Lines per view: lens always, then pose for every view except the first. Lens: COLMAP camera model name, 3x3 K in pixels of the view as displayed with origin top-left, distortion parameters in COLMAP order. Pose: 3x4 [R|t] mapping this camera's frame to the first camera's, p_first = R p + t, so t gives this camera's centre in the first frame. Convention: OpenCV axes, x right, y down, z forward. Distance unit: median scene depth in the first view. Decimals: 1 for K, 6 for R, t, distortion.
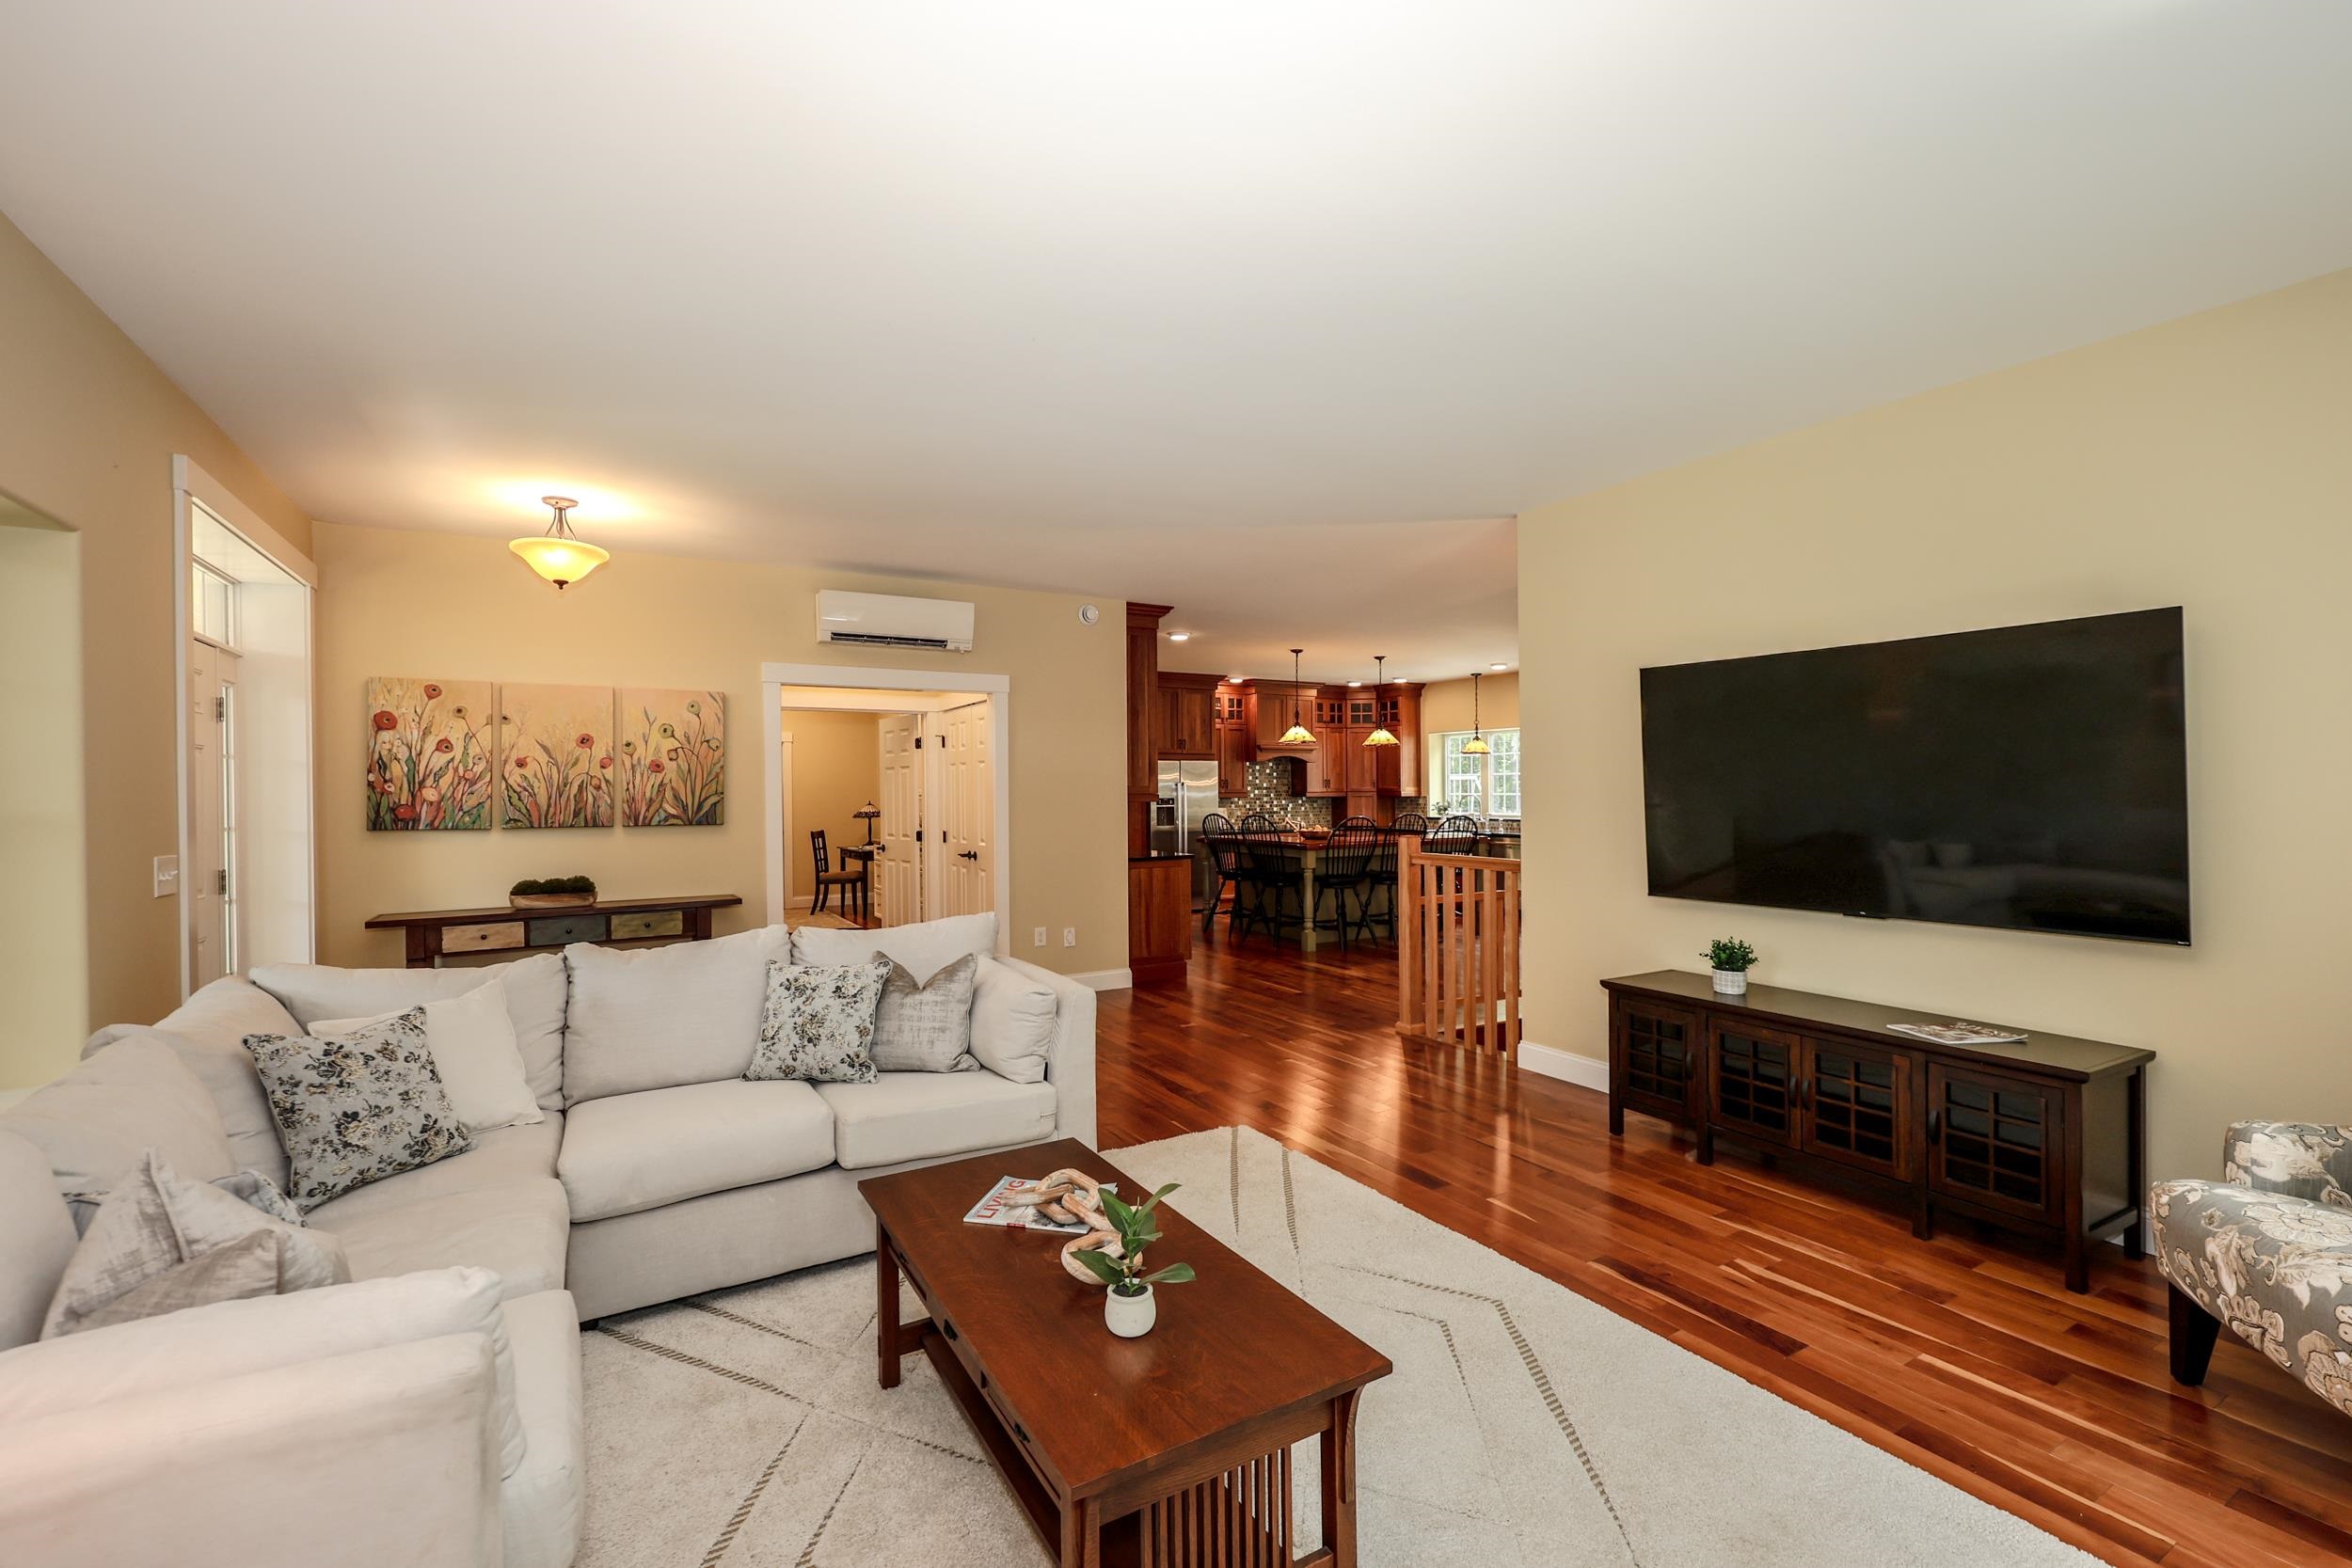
lens RADIAL K [[982.3, 0, 1176.1], [0, 982.3, 794.1], [0, 0, 1]] dist [0.002734, -0.000111]
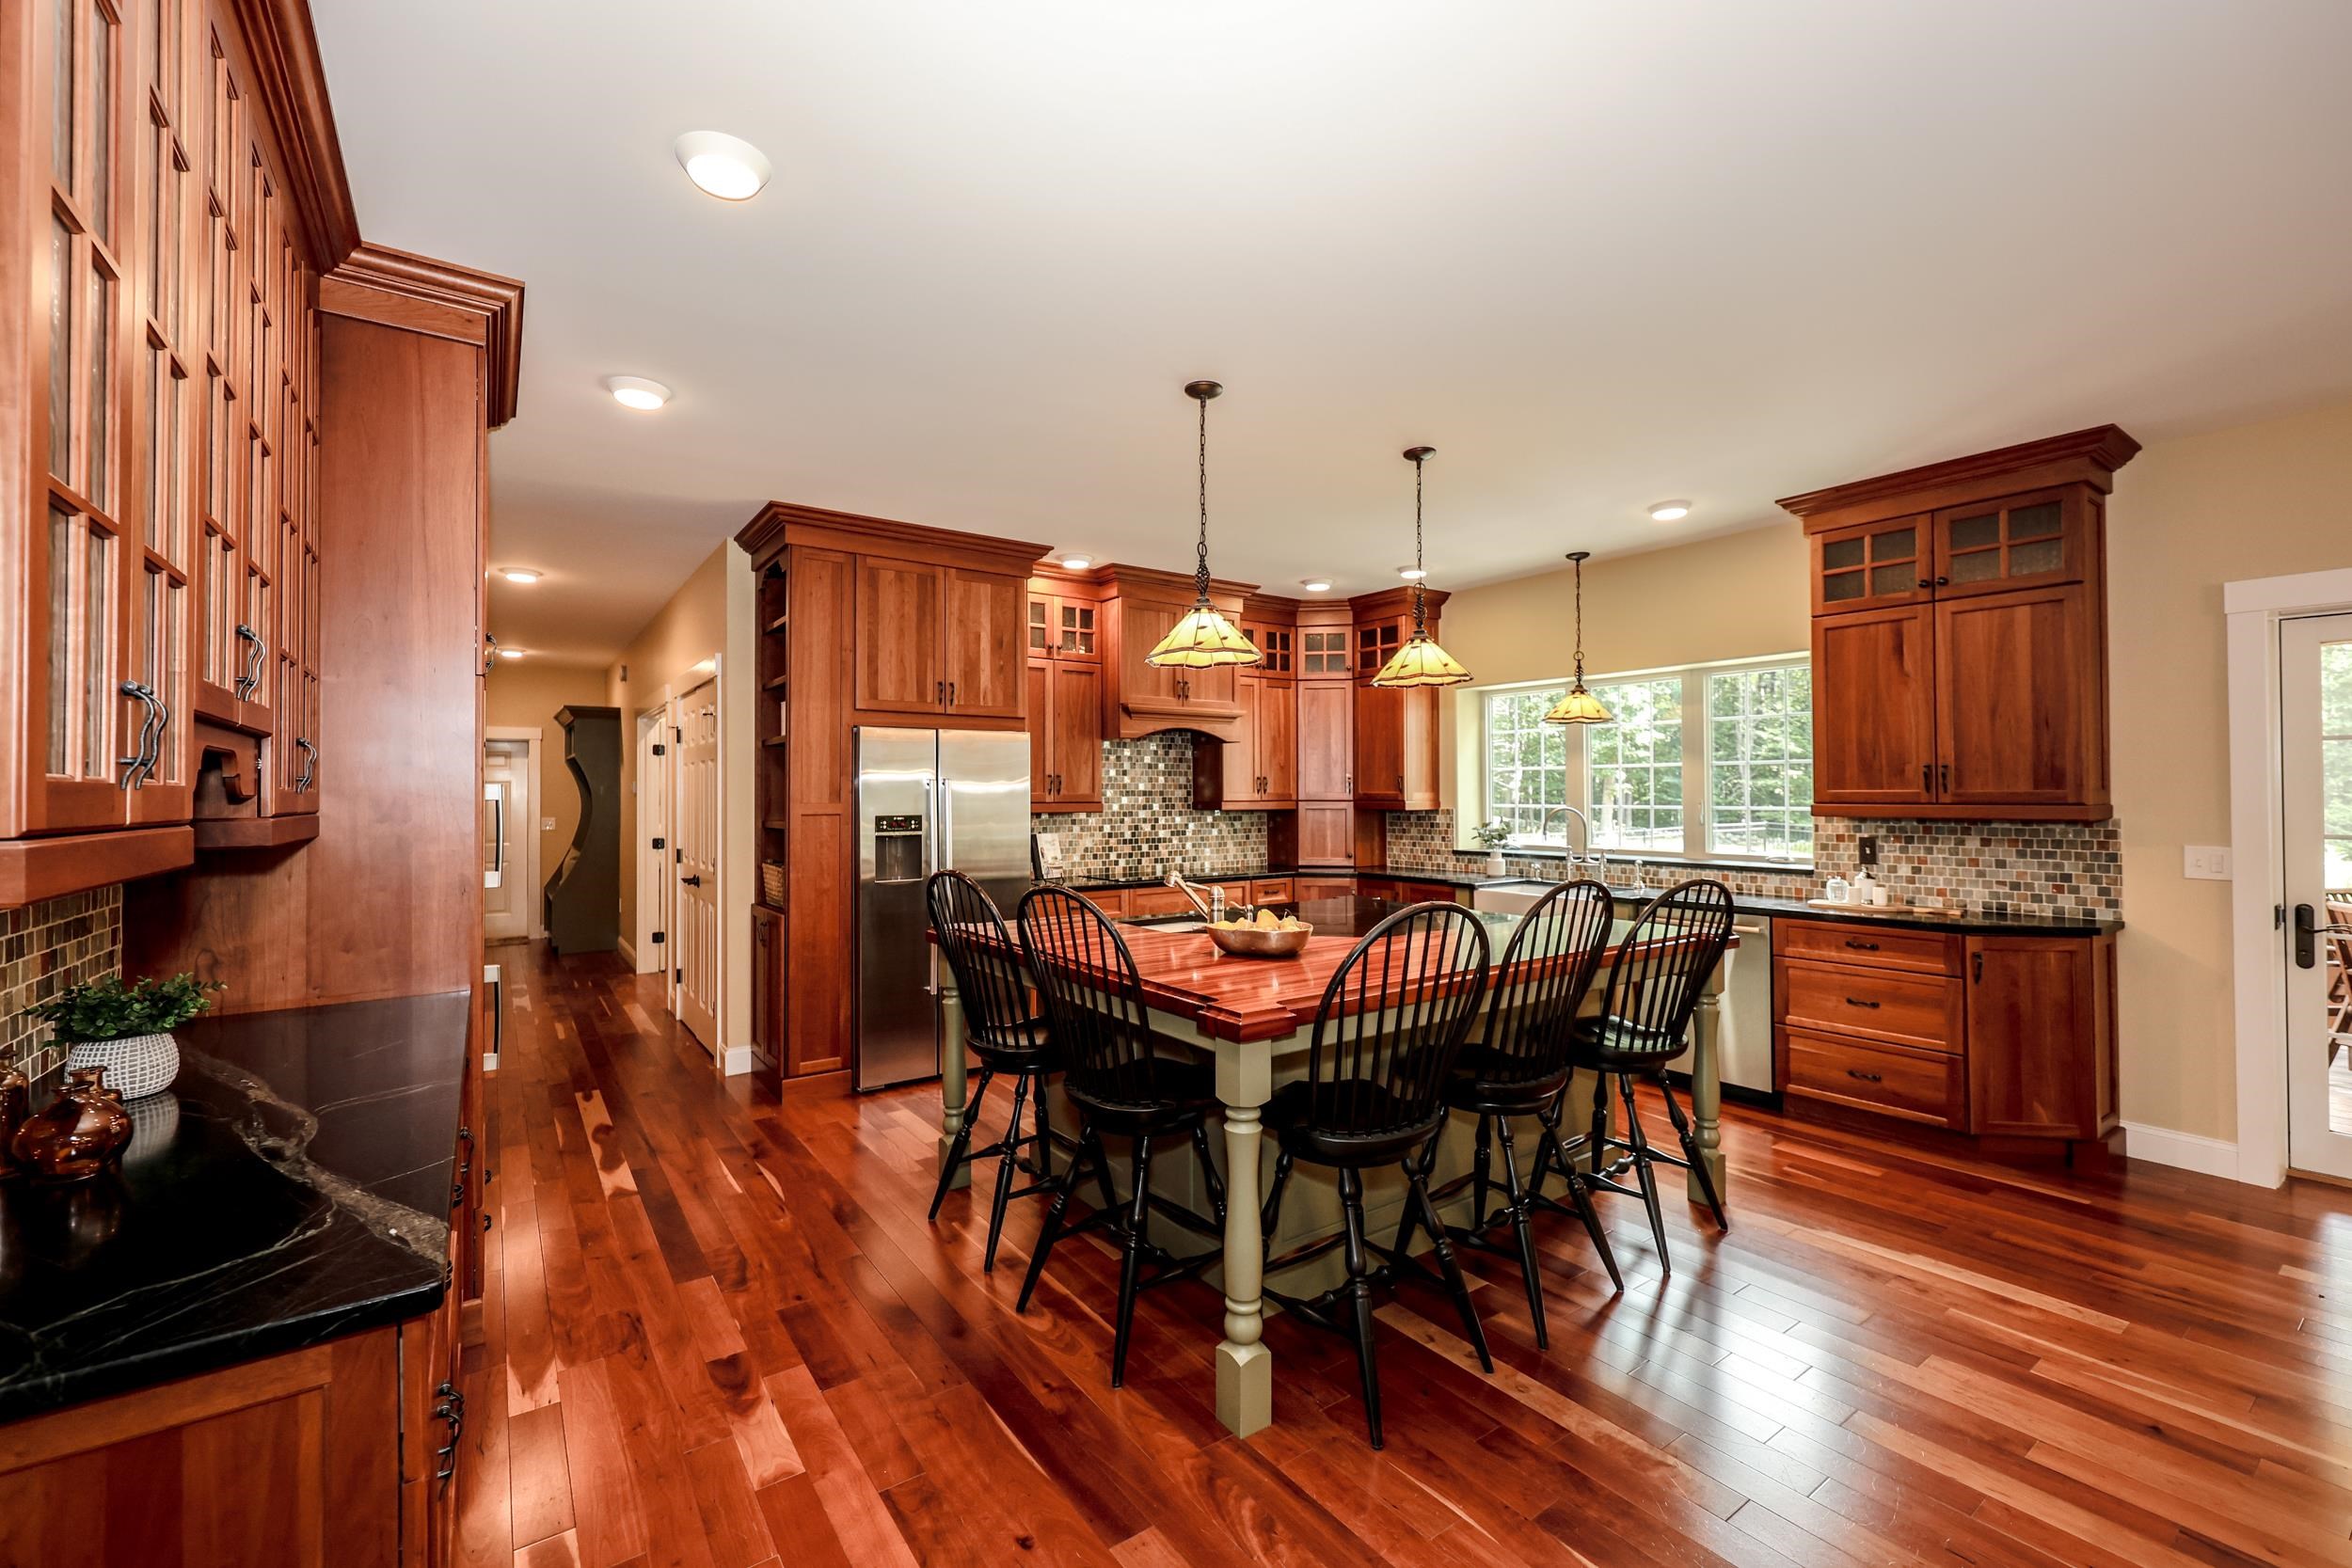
lens RADIAL K [[982.3, 0, 1154.2], [0, 982.3, 774.8], [0, 0, 1]] dist [0.002734, -0.000111]
pose [[0.997574, 0.004010, 0.069503, 0.064903], [-0.002279, 0.999686, -0.024967, -0.002929], [-0.069581, 0.024748, 0.997269, 0.517912]]
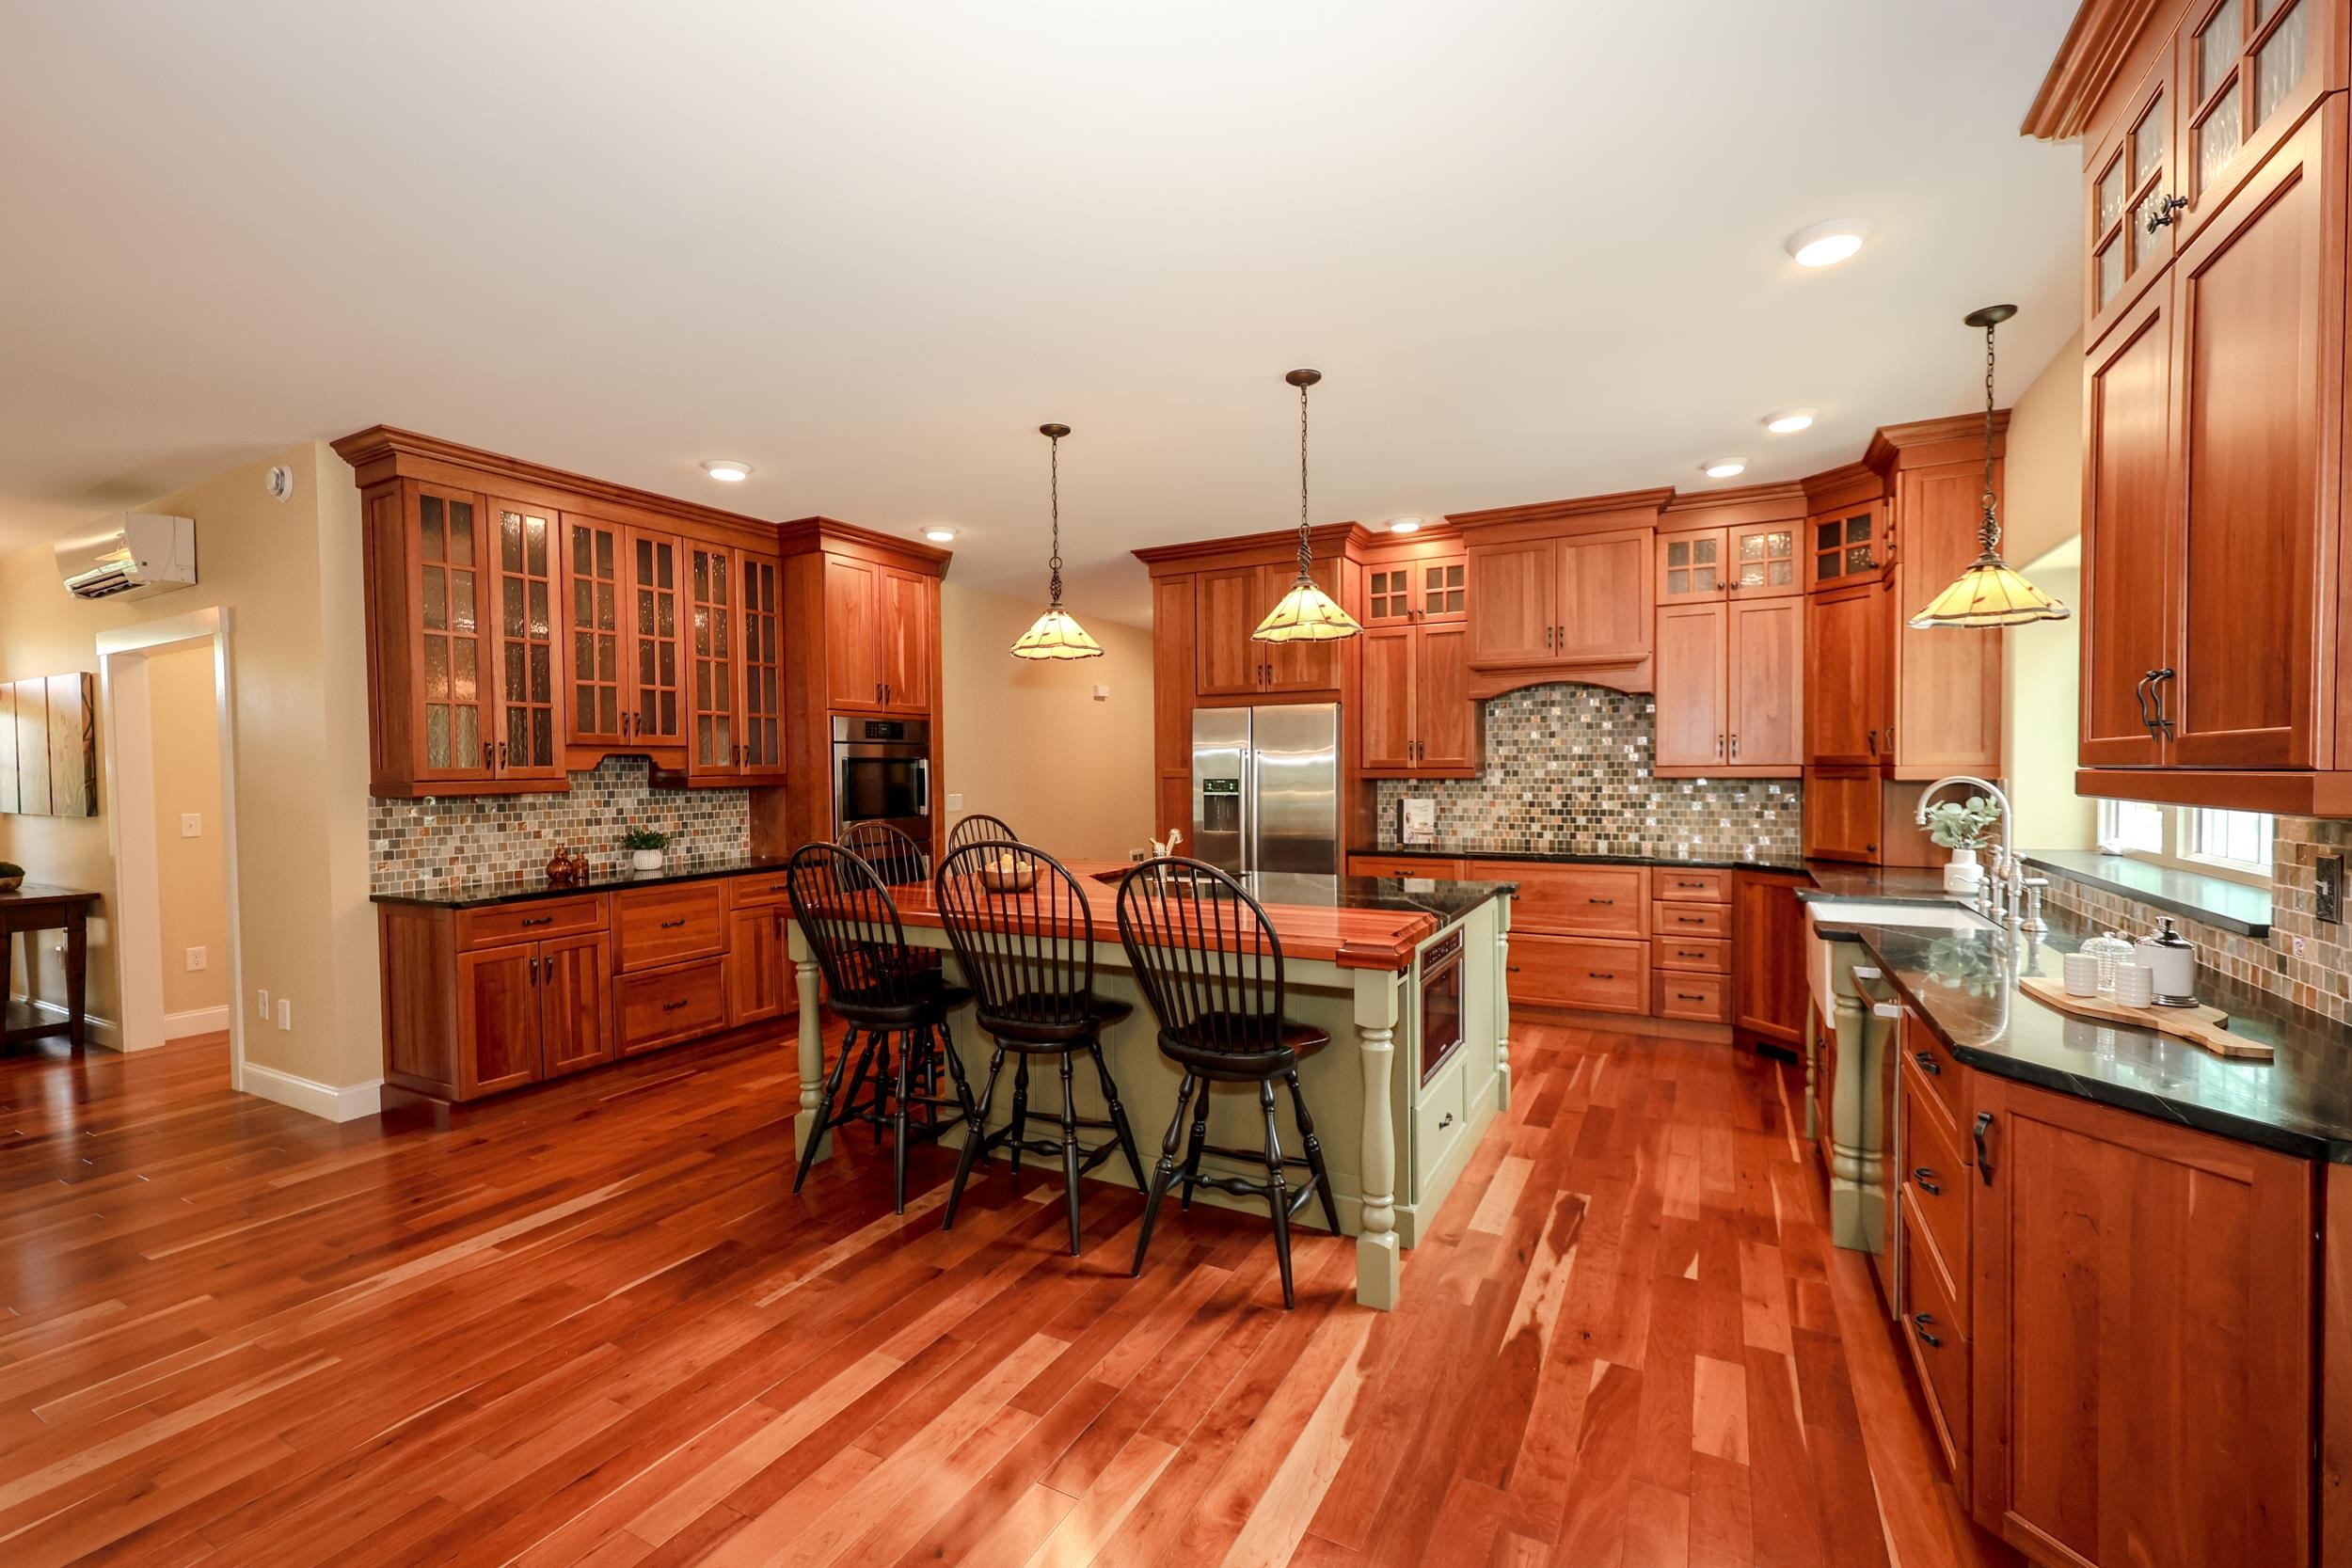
lens RADIAL K [[982.3, 0, 1163.0], [0, 982.3, 789.3], [0, 0, 1]] dist [0.002734, -0.000111]
pose [[0.510755, 0.019370, -0.859508, 0.394363], [0.002173, 0.999714, 0.023821, -0.002681], [0.859724, -0.014035, 0.510567, 0.645570]]
